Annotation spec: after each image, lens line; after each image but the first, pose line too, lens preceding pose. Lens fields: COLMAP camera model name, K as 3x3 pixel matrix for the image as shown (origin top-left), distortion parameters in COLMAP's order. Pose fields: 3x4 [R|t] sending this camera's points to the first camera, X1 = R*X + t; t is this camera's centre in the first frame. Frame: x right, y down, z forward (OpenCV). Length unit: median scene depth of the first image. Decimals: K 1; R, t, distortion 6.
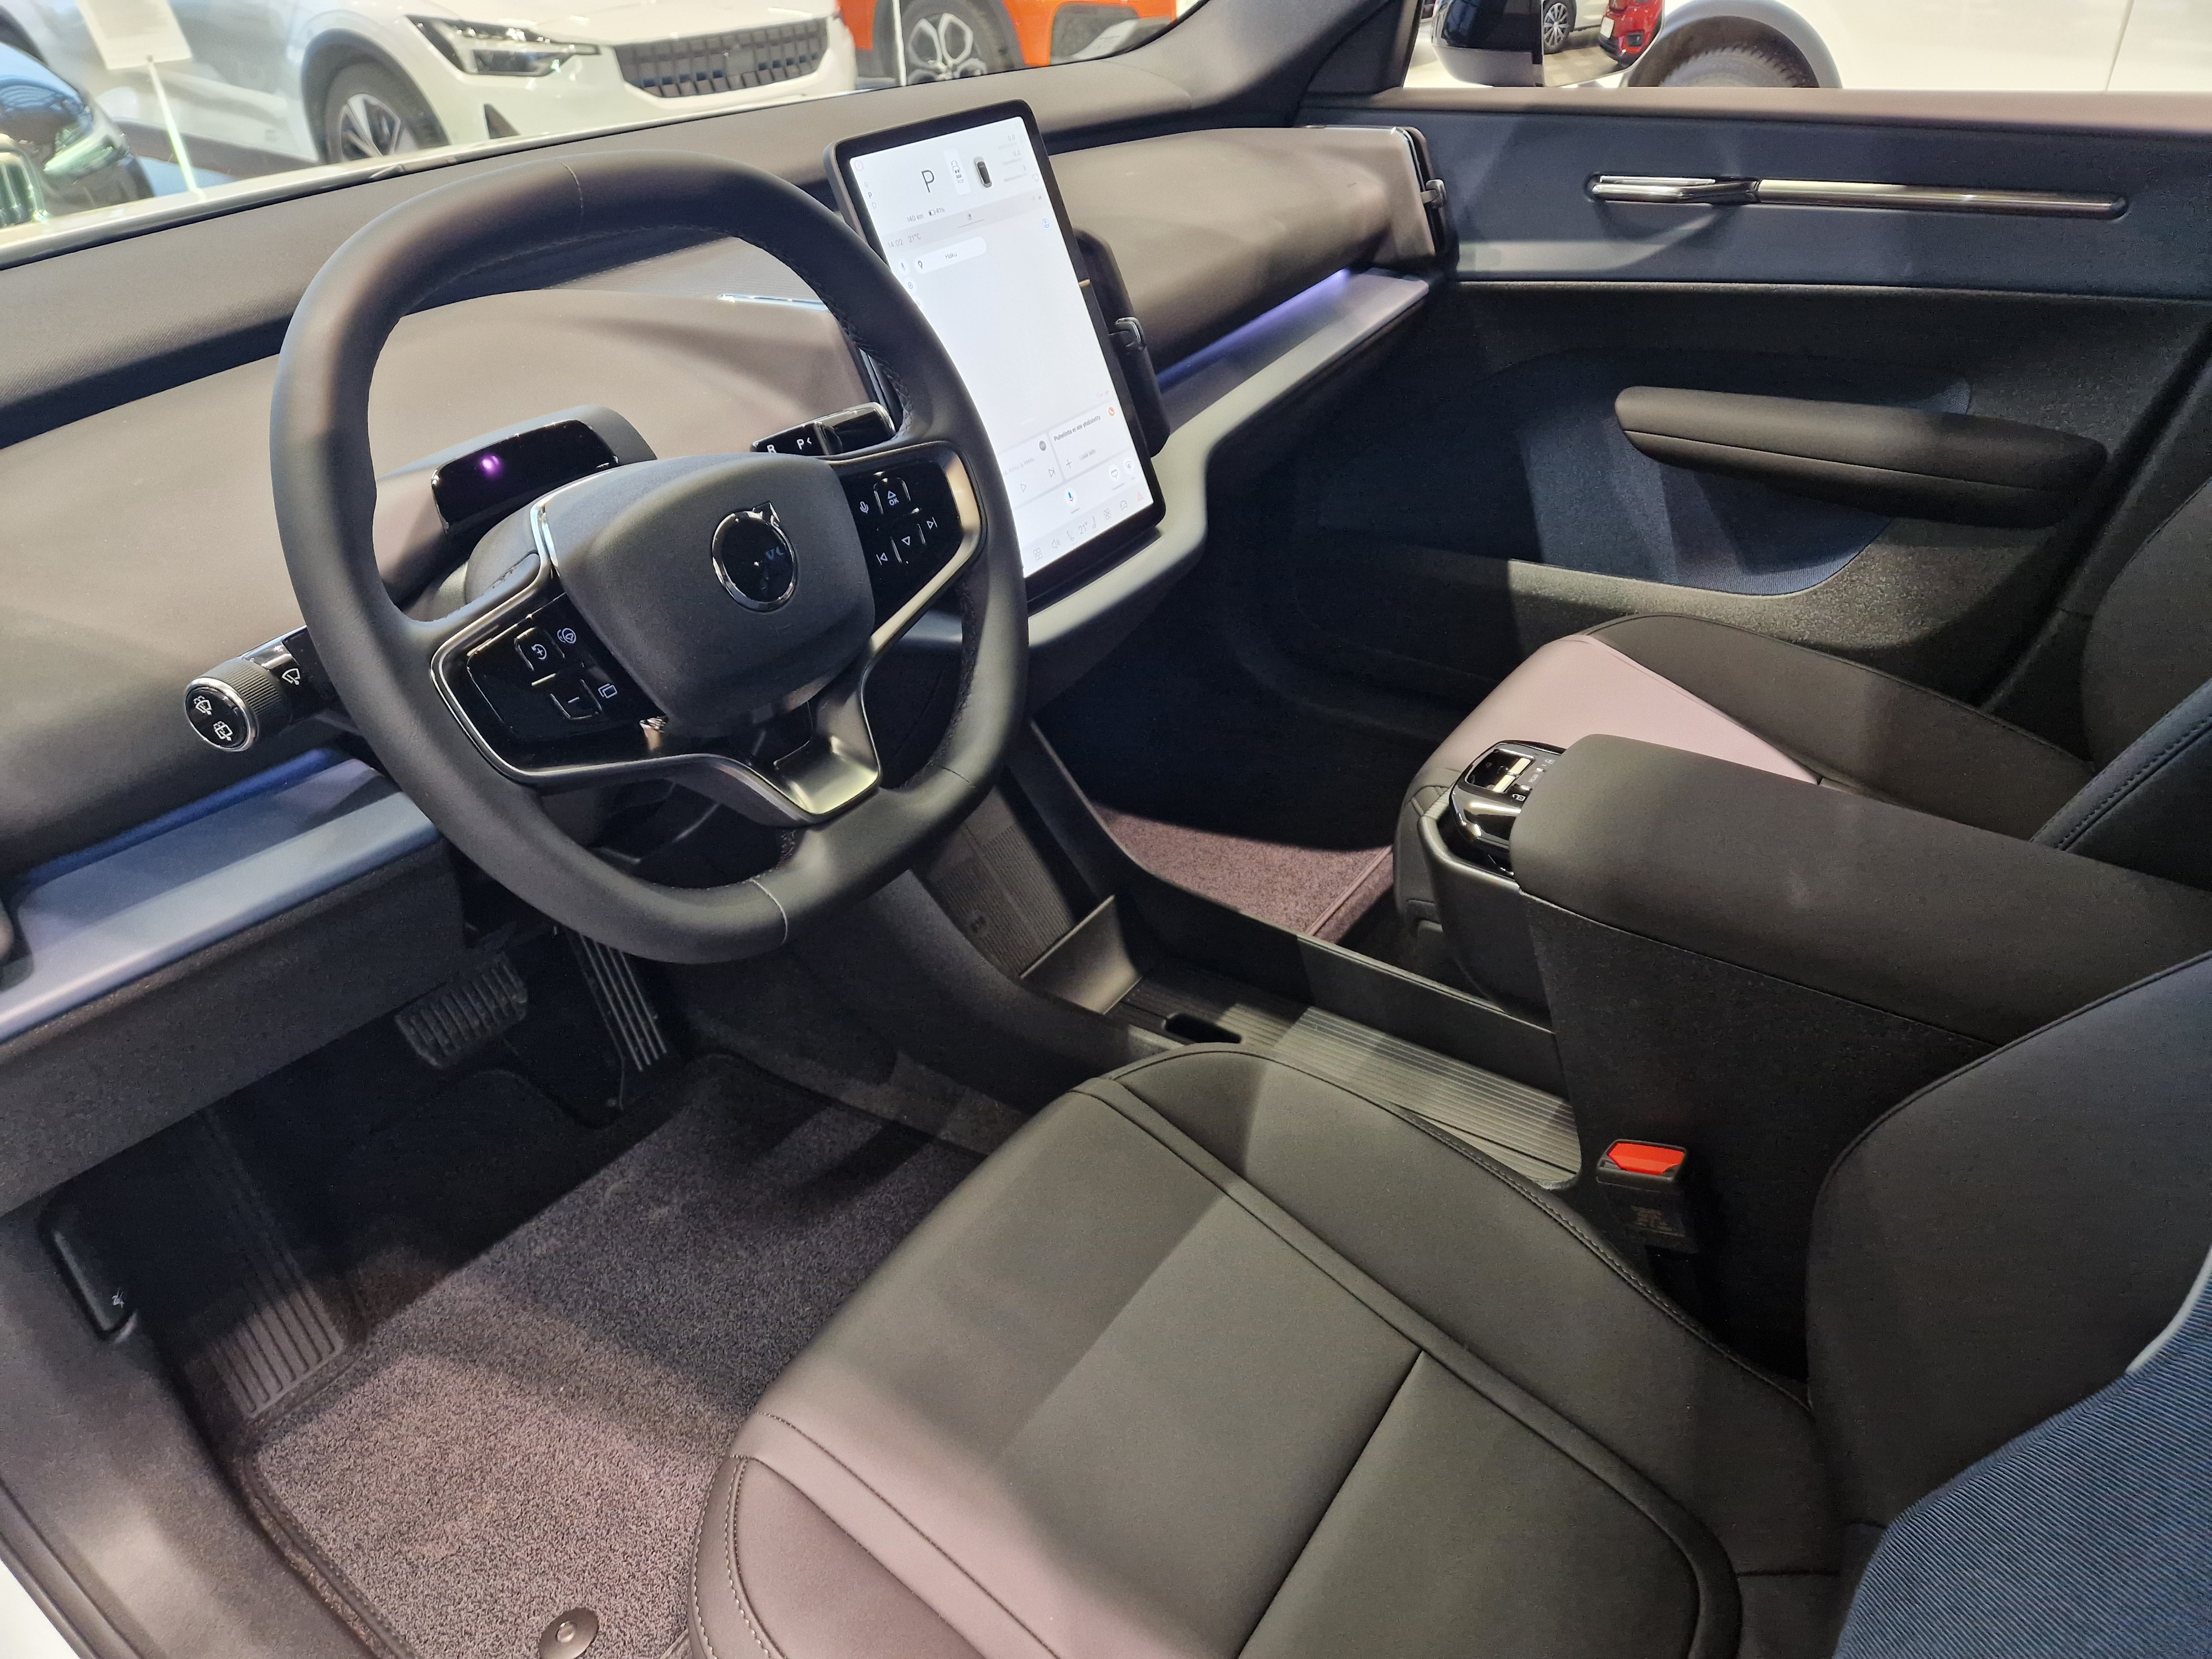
lens RADIAL K [[1429.4, 0, 1068.4], [0, 1429.4, 843.8], [0, 0, 1]] dist [0.071917, -0.061056]
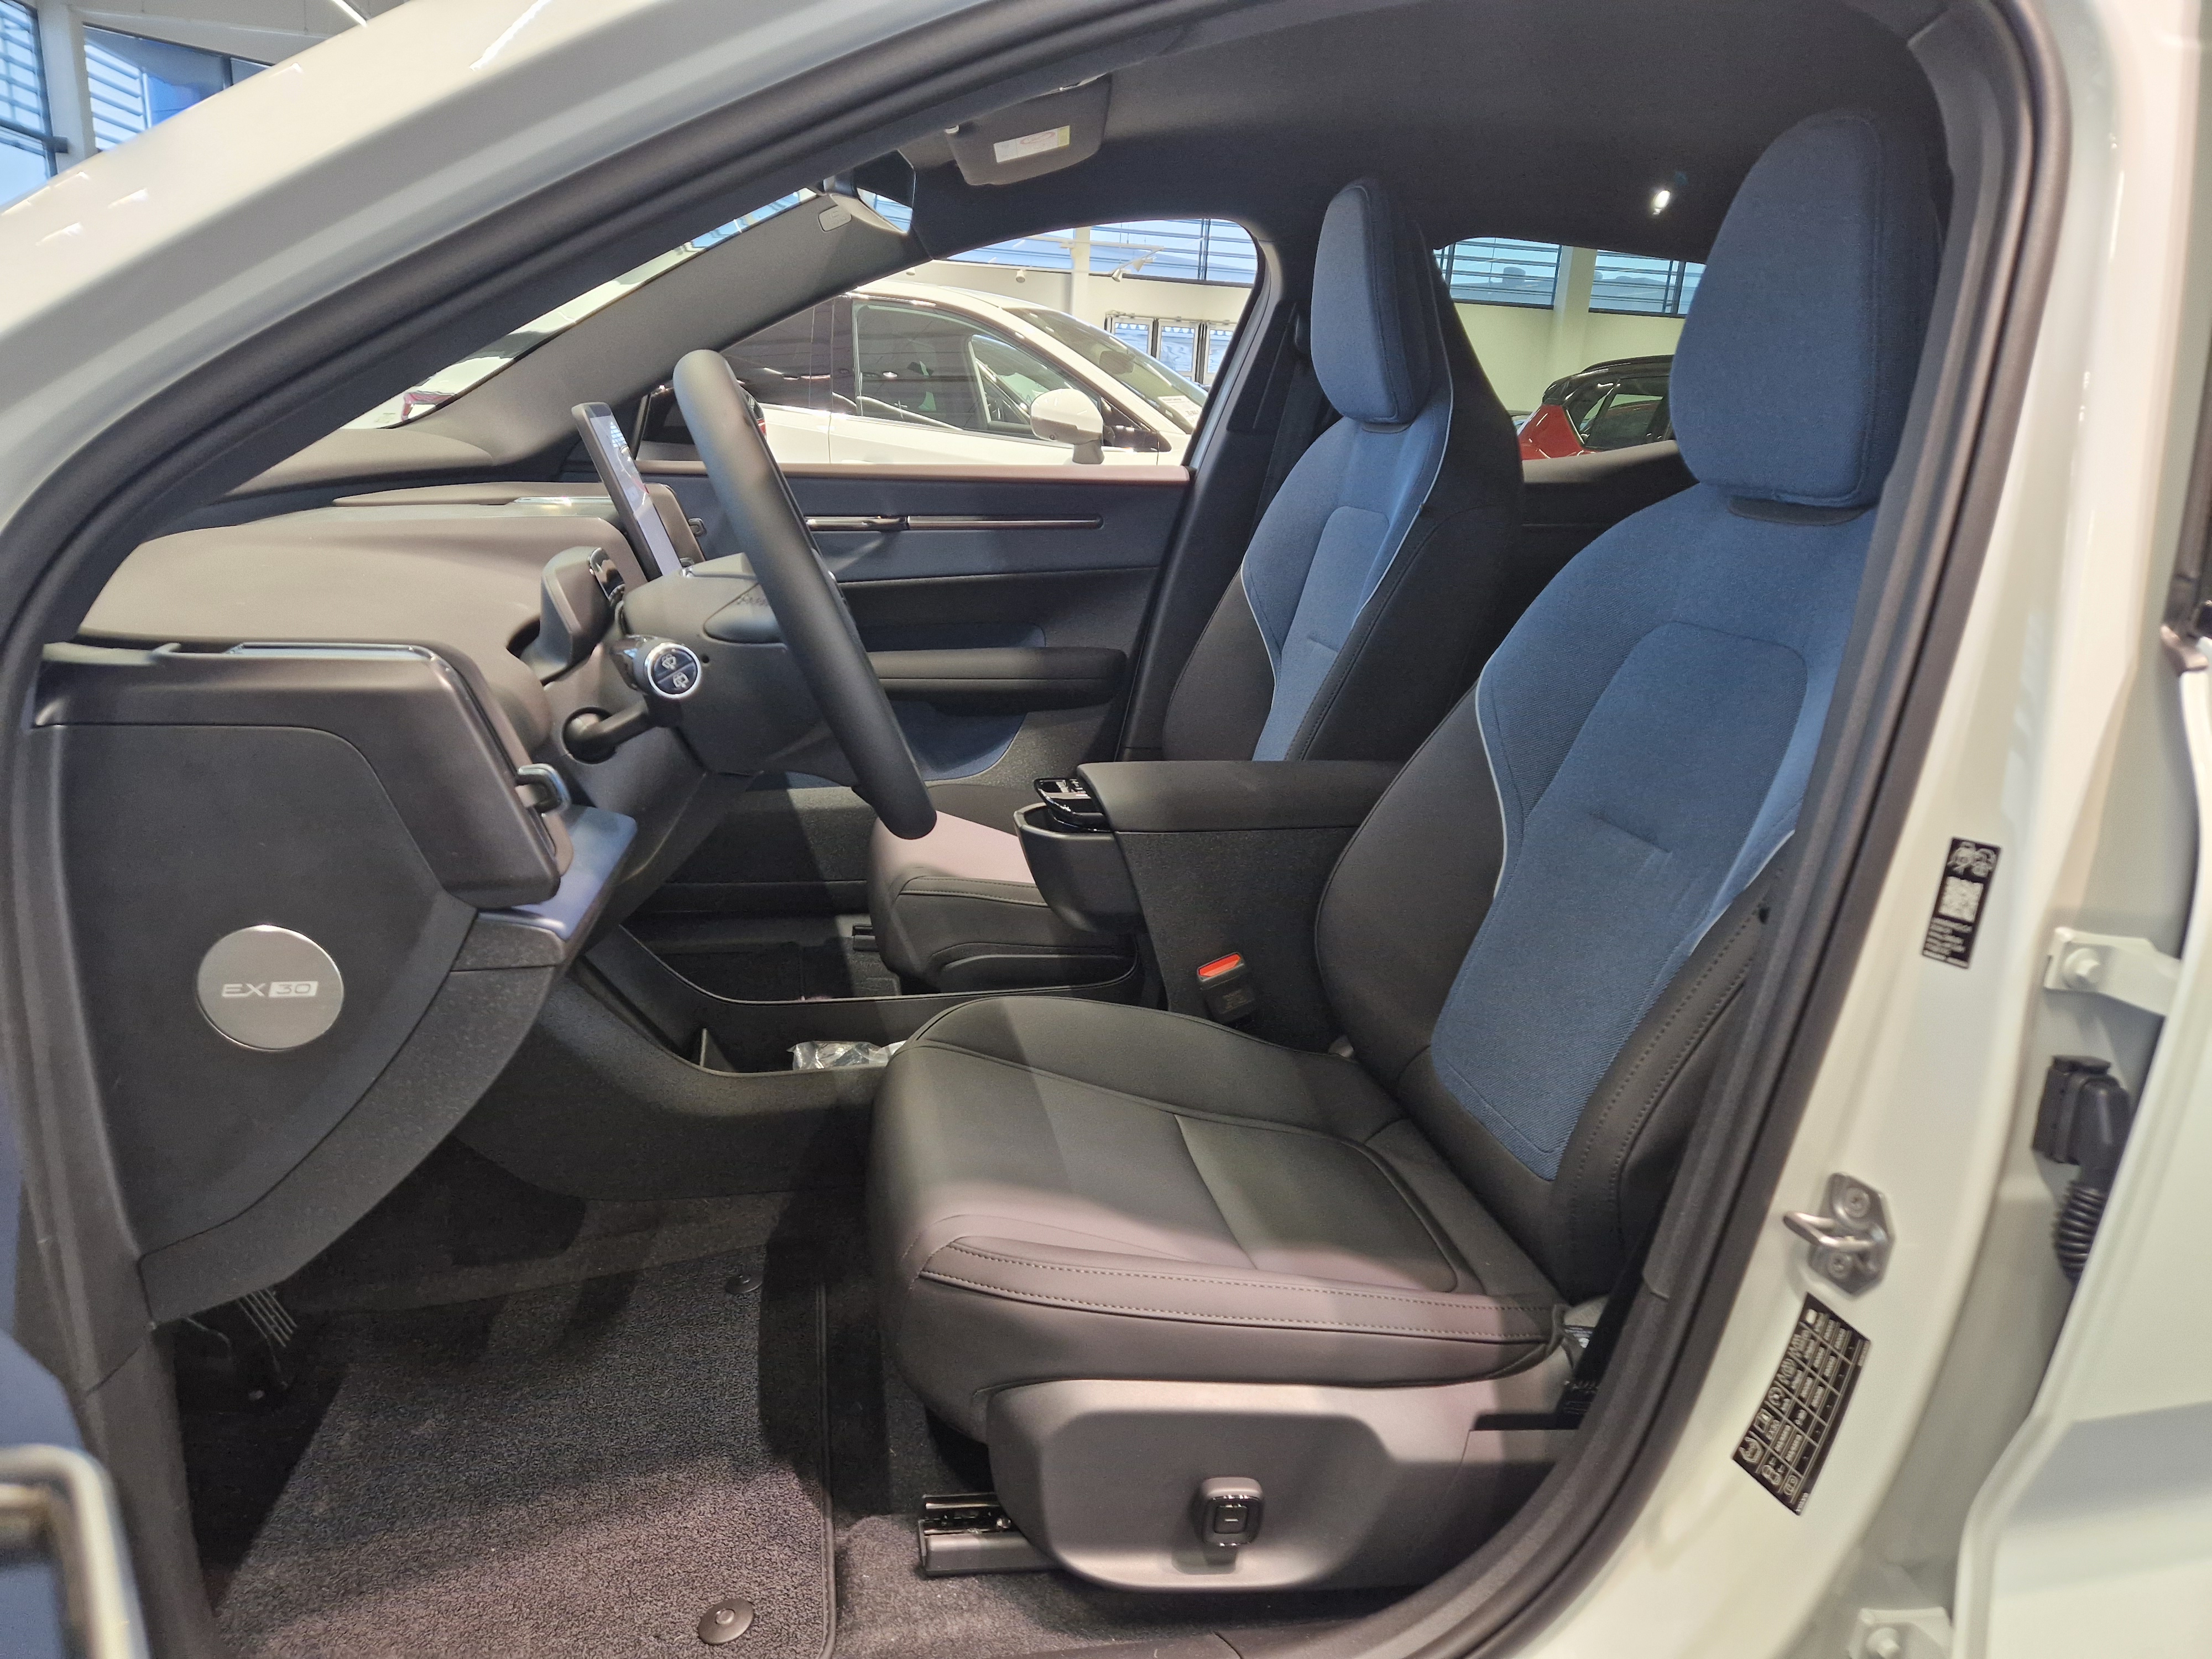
lens RADIAL K [[1429.4, 0, 1068.4], [0, 1429.4, 843.8], [0, 0, 1]] dist [0.071917, -0.061056]
pose [[0.681986, -0.130917, 0.719553, -0.726035], [0.355381, 0.919209, -0.169584, 0.251285], [-0.639218, 0.371369, 0.673413, -0.040411]]
